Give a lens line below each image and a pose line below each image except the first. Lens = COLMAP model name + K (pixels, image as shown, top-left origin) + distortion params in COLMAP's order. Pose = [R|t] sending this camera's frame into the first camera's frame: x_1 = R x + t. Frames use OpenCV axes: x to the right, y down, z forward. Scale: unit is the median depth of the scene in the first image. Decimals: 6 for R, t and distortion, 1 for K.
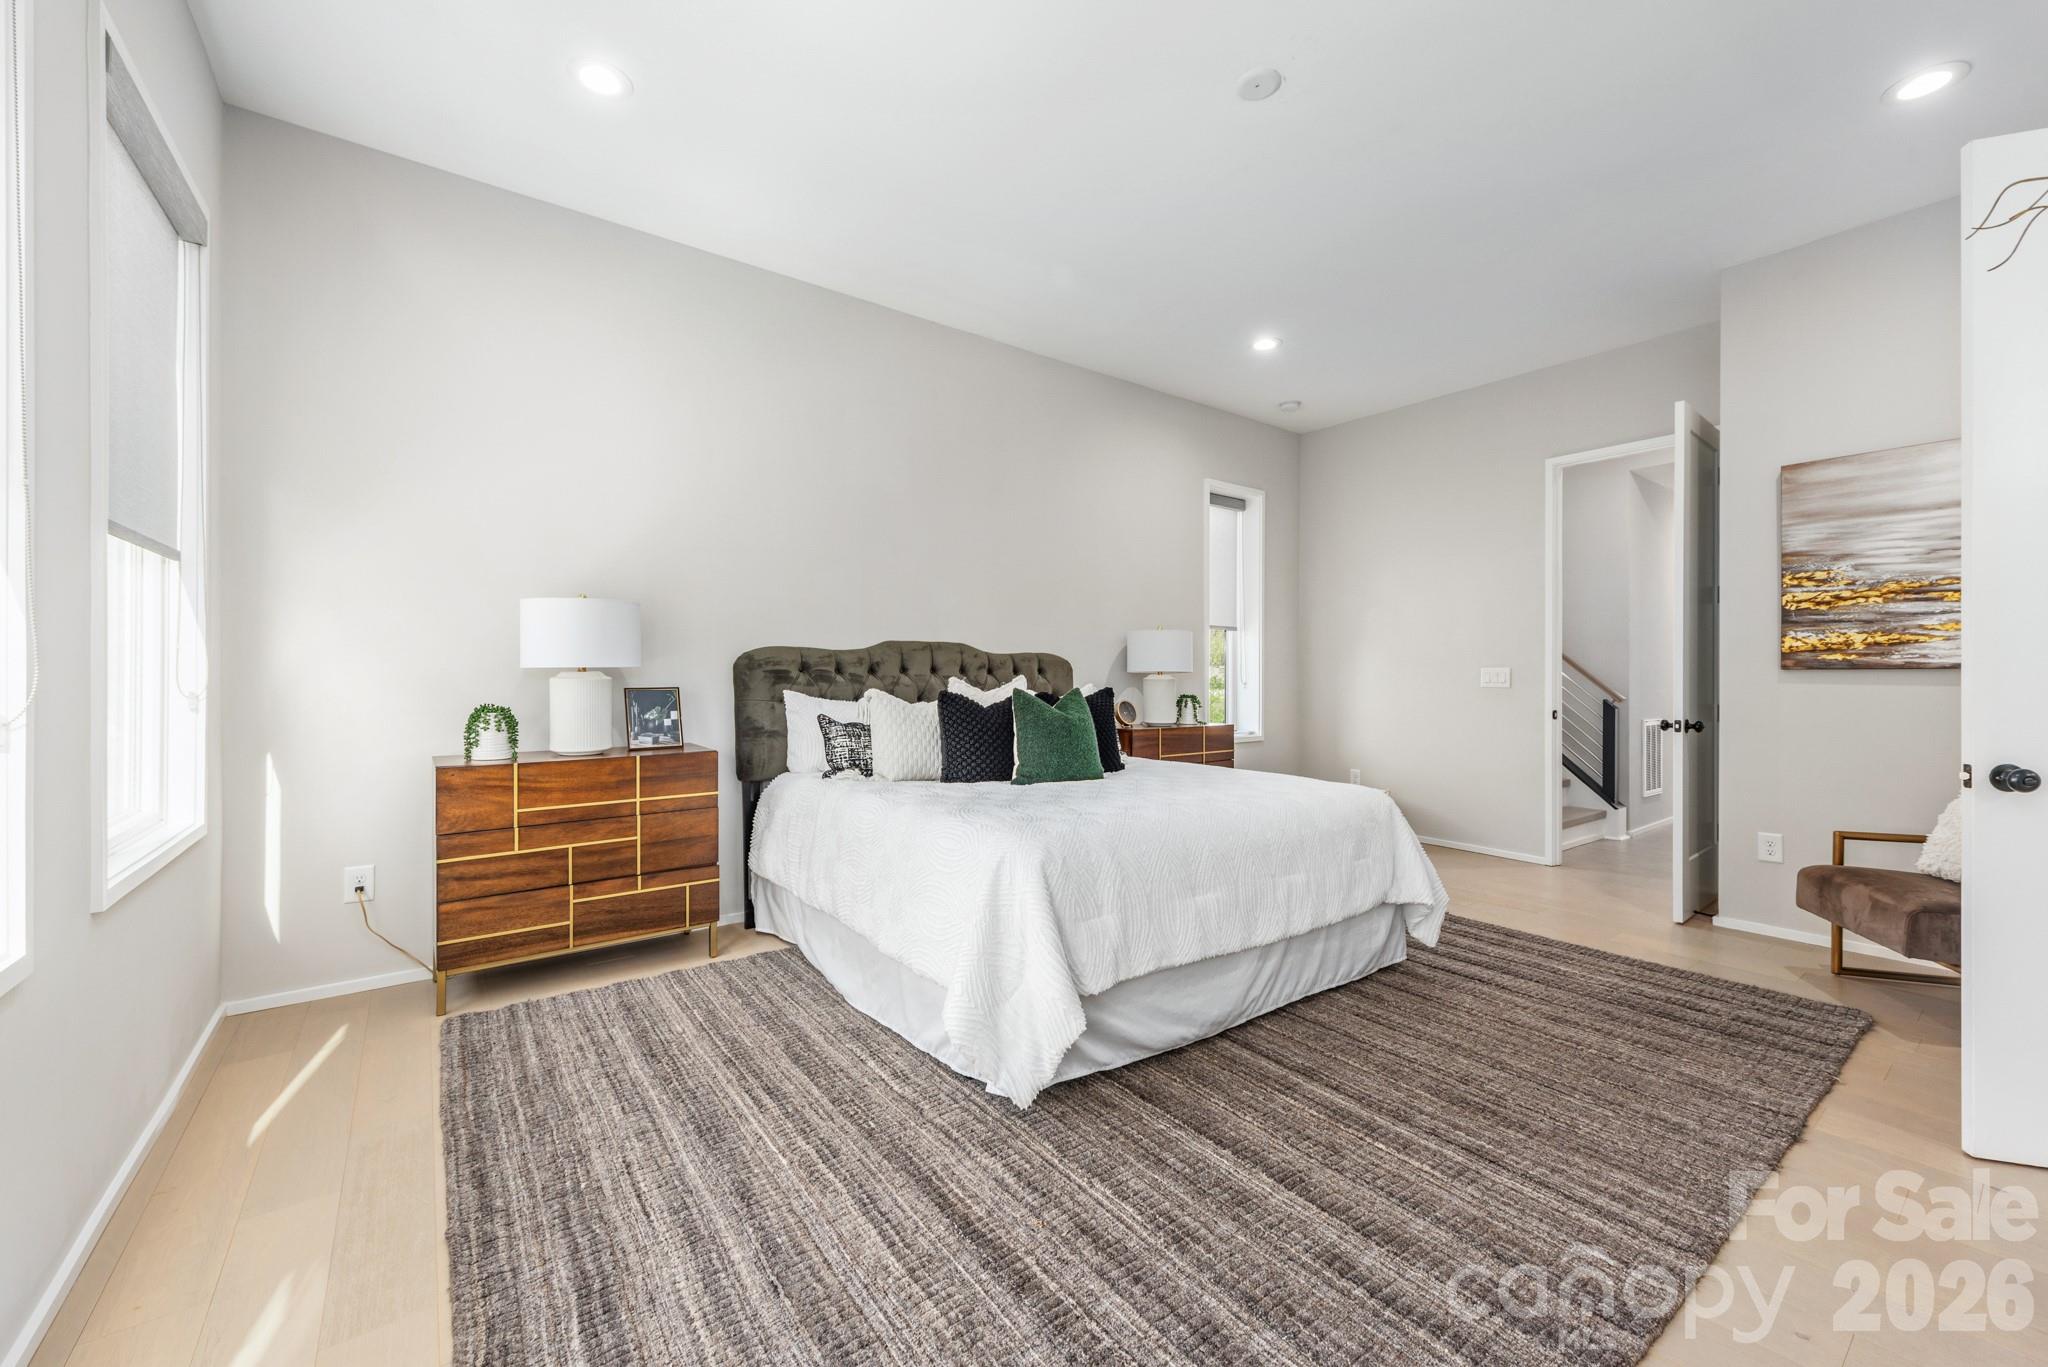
lens RADIAL K [[799.4, 0, 1035.1], [0, 799.4, 677.6], [0, 0, 1]] dist [0.005841, -0.001190]
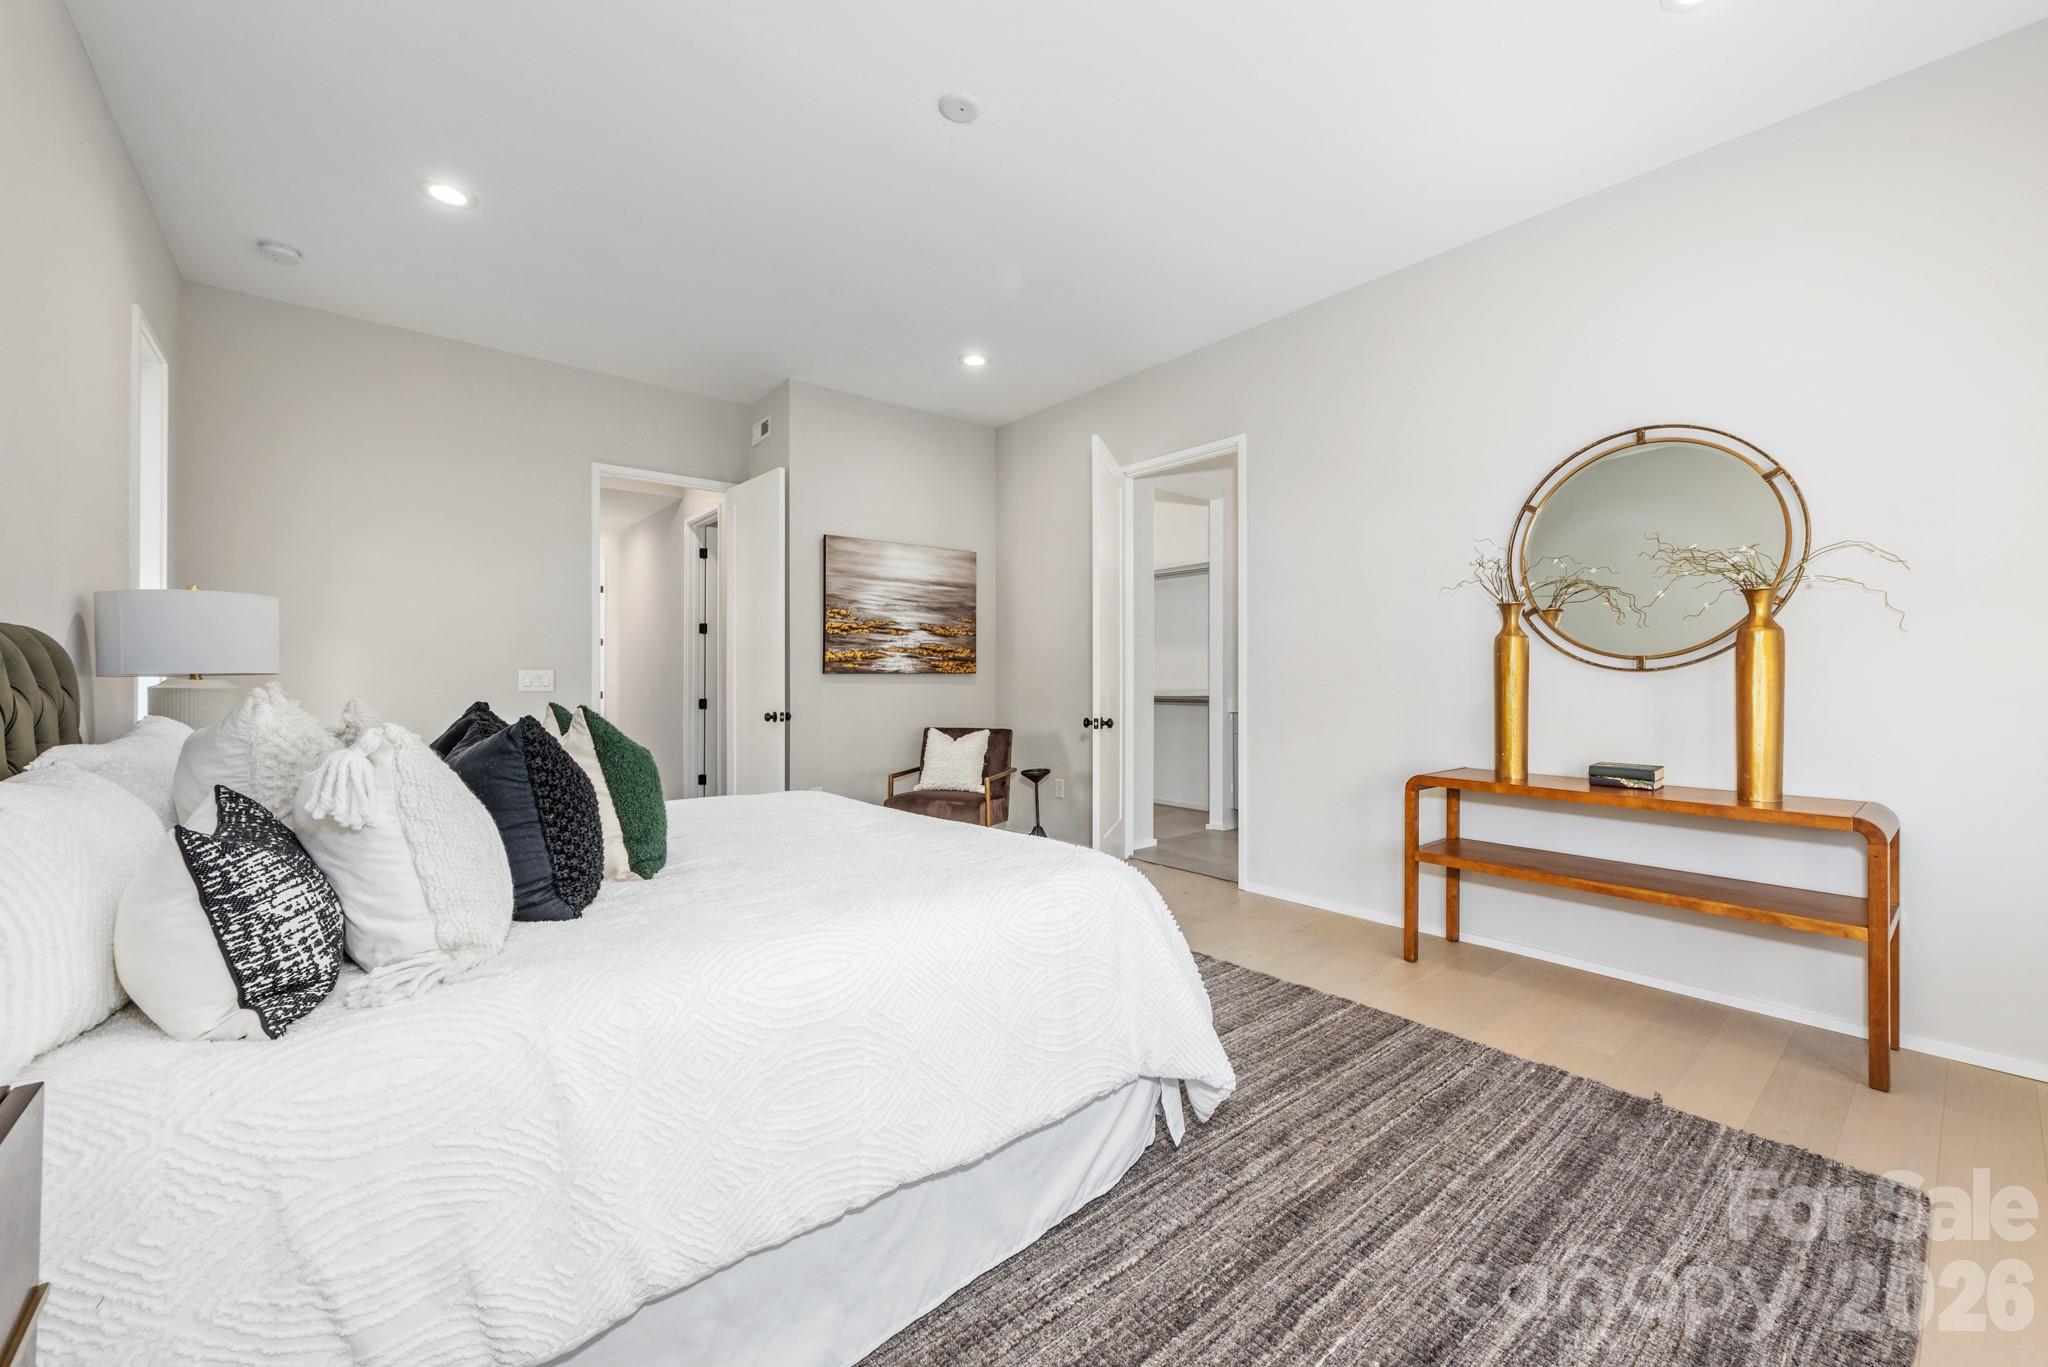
lens RADIAL K [[799.4, 0, 1035.3], [0, 799.4, 674.7], [0, 0, 1]] dist [0.005841, -0.001190]
pose [[-0.048554, 0.000021, 0.998821, -0.570483], [0.004873, 0.999988, 0.000216, -0.006443], [-0.998809, 0.004877, -0.048553, 0.722626]]
